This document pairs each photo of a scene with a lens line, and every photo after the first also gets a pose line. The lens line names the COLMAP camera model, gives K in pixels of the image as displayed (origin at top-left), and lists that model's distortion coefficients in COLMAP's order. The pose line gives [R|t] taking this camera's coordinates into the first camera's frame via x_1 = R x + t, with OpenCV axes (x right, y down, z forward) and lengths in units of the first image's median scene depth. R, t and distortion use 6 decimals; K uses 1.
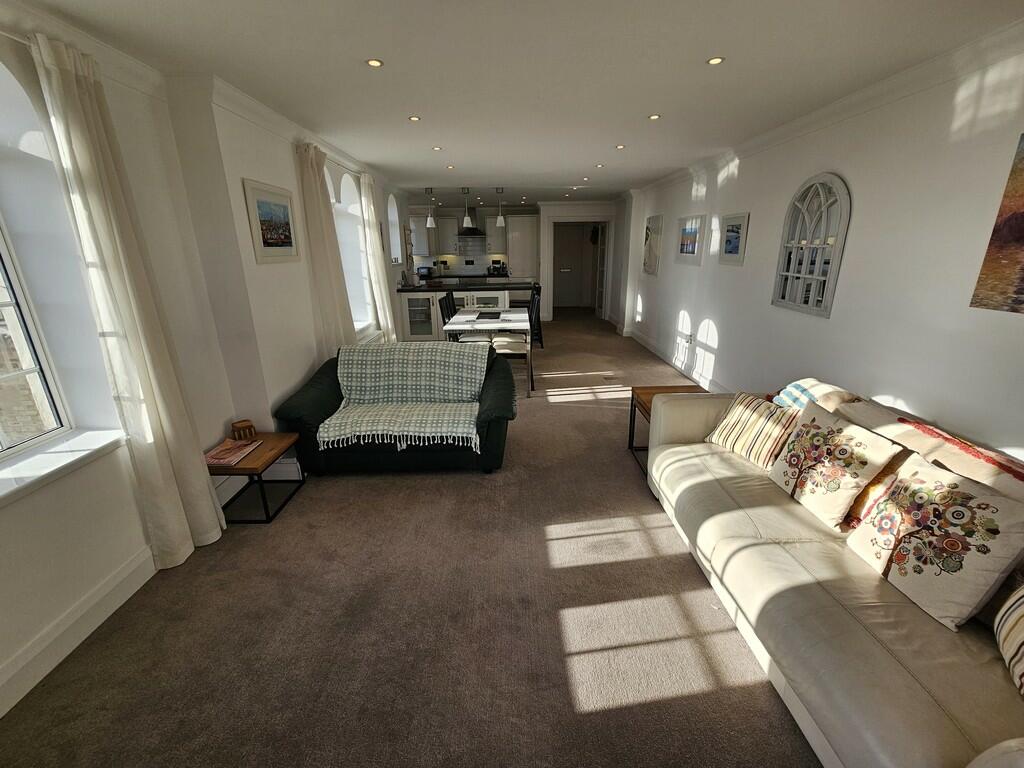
lens RADIAL K [[424.4, 0, 508.3], [0, 424.4, 385.2], [0, 0, 1]] dist [0.000741, 0.000150]
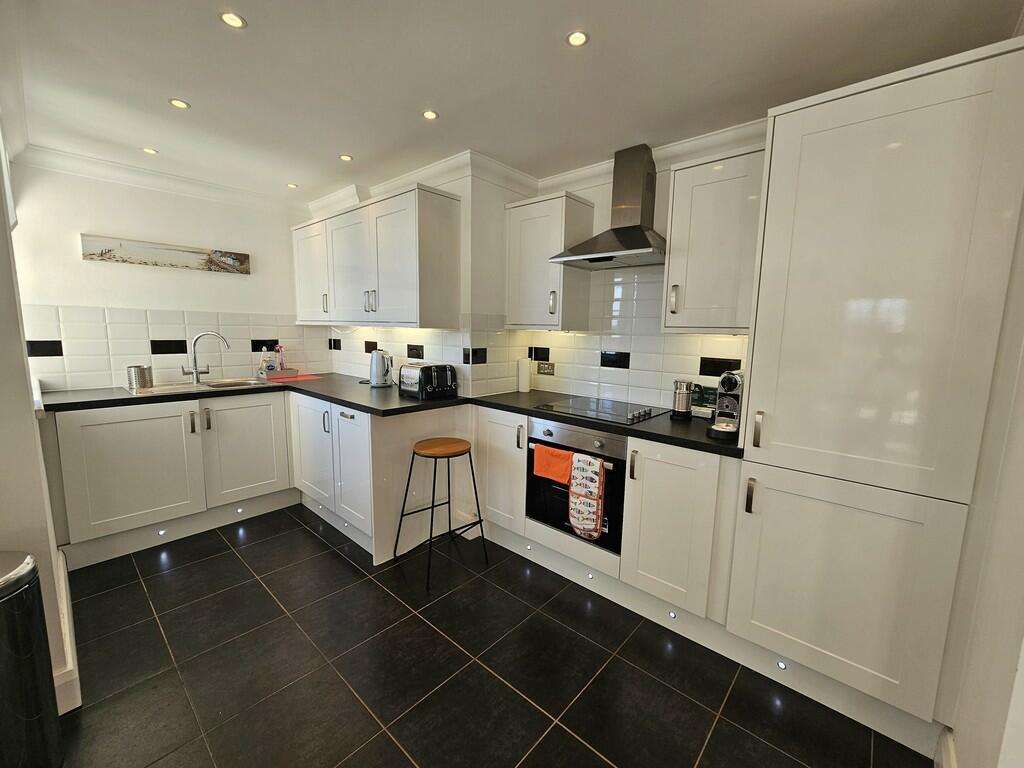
lens RADIAL K [[419.4, 0, 516.2], [0, 419.4, 385.6], [0, 0, 1]] dist [-0.001449, 0.000116]
pose [[0.739965, 0.122997, -0.661305, 0.087246], [-0.237249, 0.967680, -0.085488, -0.514637], [0.629417, 0.220152, 0.745230, 1.673822]]
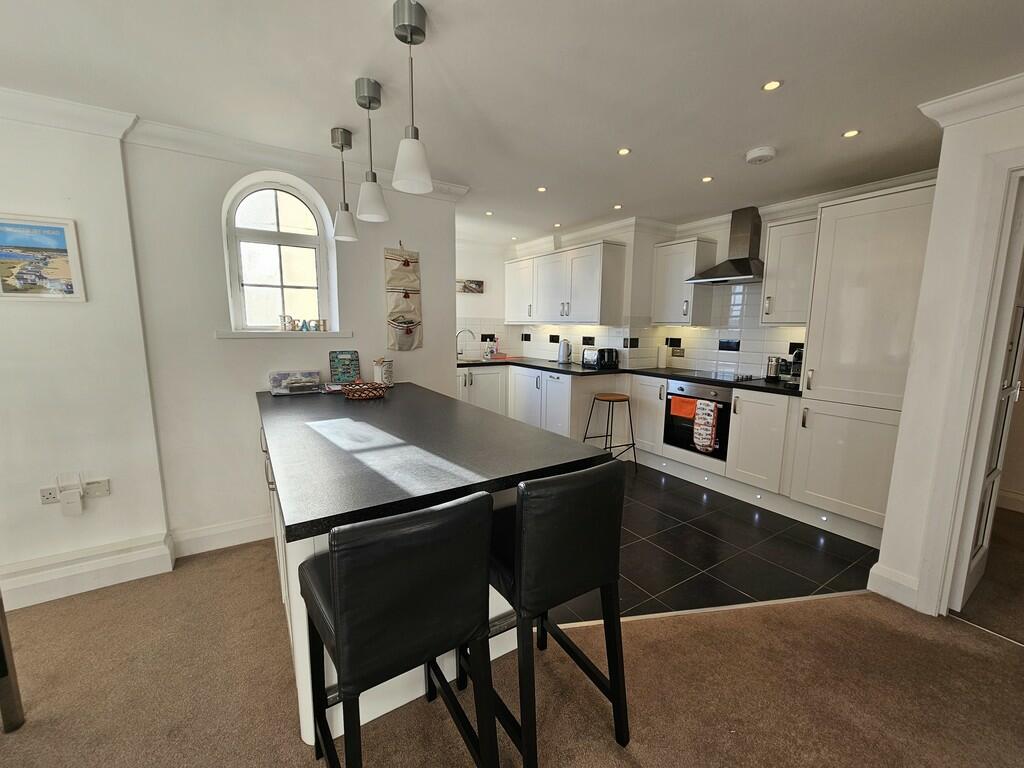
lens RADIAL K [[418.1, 0, 514.9], [0, 418.1, 387.5], [0, 0, 1]] dist [-0.001588, -0.000279]
pose [[0.529869, 0.146904, -0.835259, 0.299729], [-0.278942, 0.960274, -0.008063, -0.417294], [0.800893, 0.237261, 0.549798, 1.375936]]
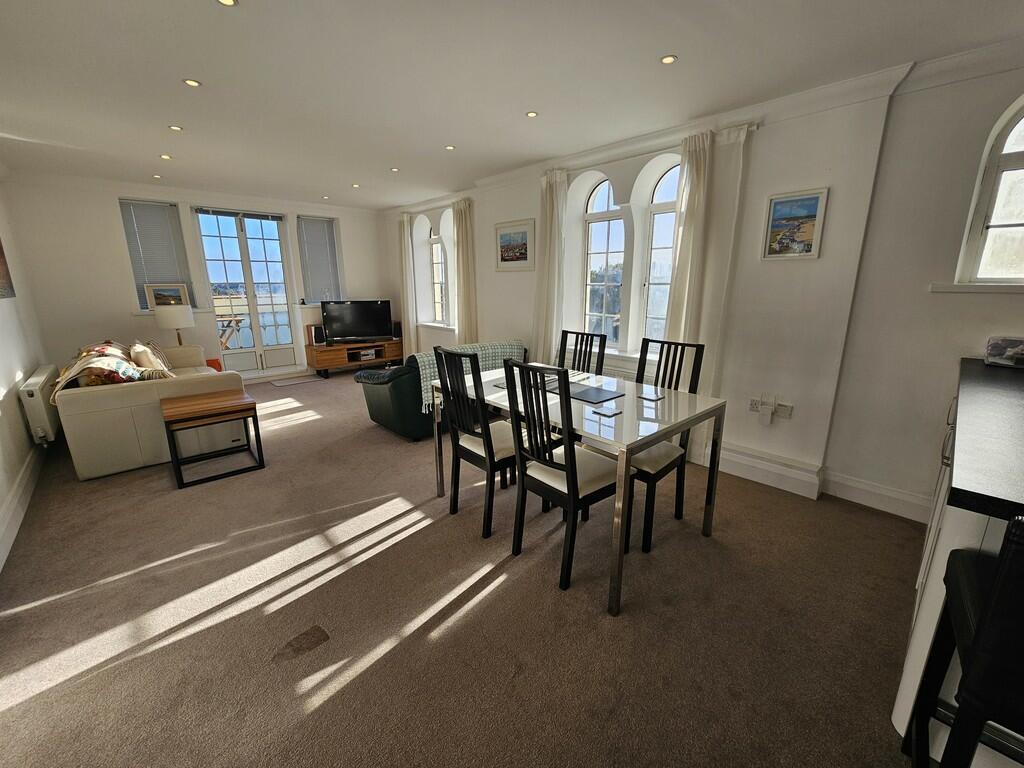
lens RADIAL K [[419.4, 0, 516.2], [0, 419.4, 385.6], [0, 0, 1]] dist [-0.001449, 0.000116]
pose [[-0.733682, 0.186667, -0.653350, 0.337233], [-0.190360, 0.866558, 0.461347, -0.413373], [0.652284, 0.462853, -0.600243, 1.378057]]
